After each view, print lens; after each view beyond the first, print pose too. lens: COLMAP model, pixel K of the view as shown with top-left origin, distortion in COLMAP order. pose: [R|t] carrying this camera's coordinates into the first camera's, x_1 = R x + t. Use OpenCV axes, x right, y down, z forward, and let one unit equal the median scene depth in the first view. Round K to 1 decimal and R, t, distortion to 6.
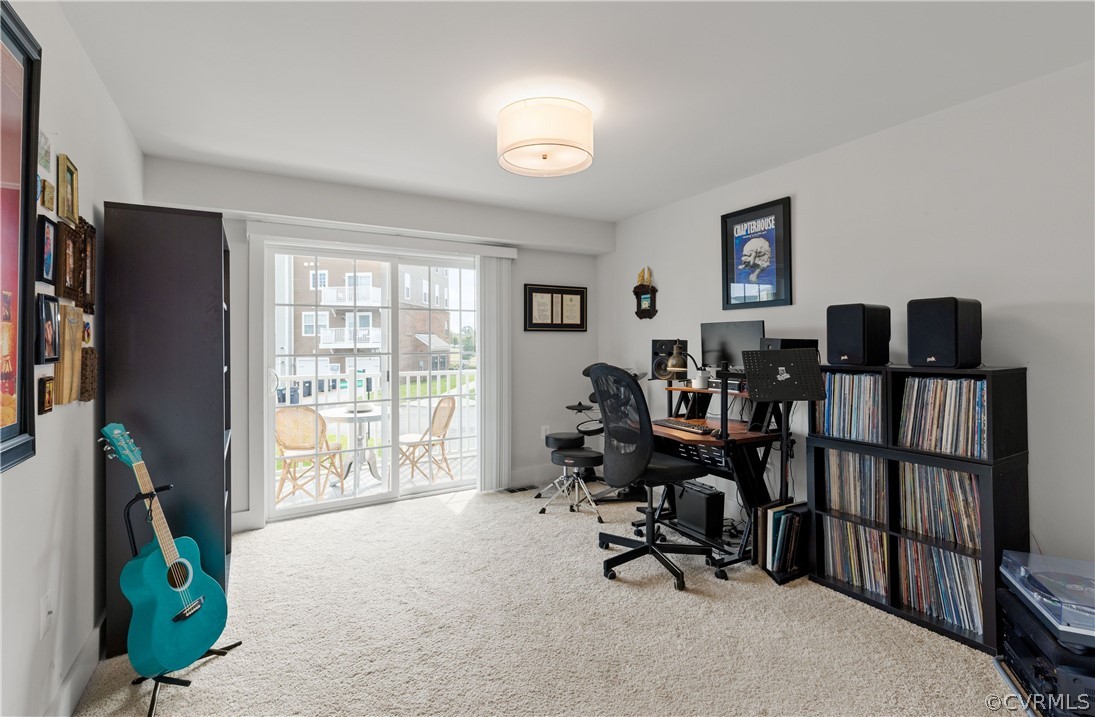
lens RADIAL K [[502.9, 0, 548.1], [0, 502.9, 335.1], [0, 0, 1]] dist [0.002251, 0.000399]
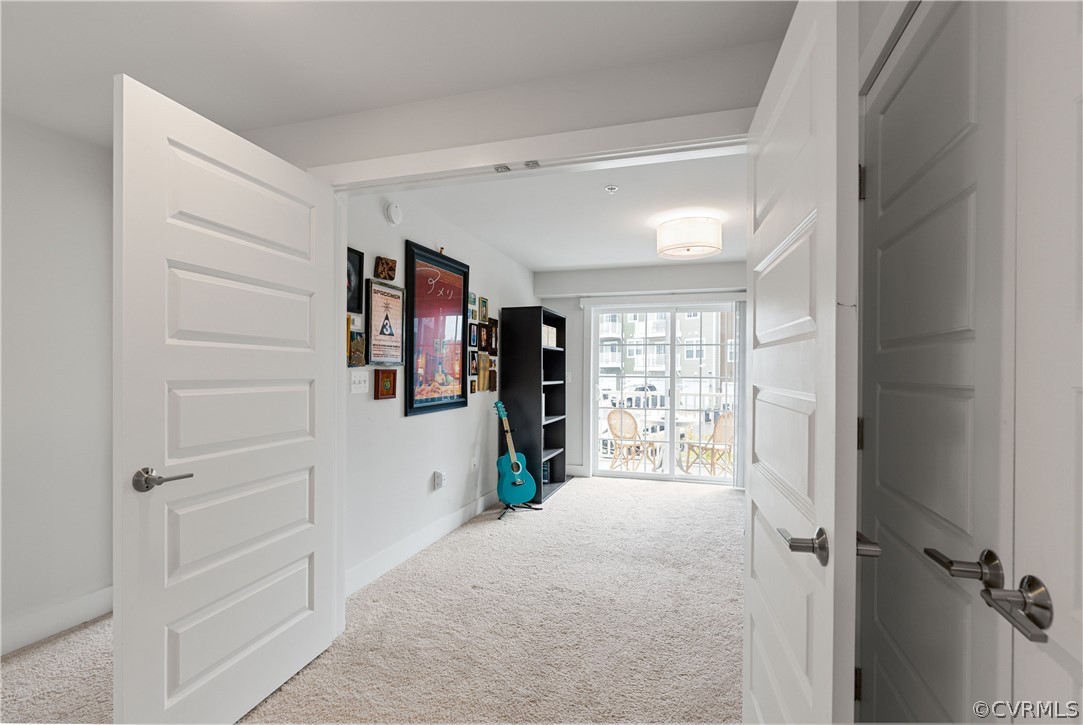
lens RADIAL K [[519.1, 0, 541.5], [0, 519.1, 362.5], [0, 0, 1]] dist [0.001213, 0.000282]
pose [[0.666110, -0.000053, -0.745853, 1.158111], [0.002142, 0.999996, 0.001843, -0.015652], [0.745850, -0.002825, 0.666108, -0.523240]]
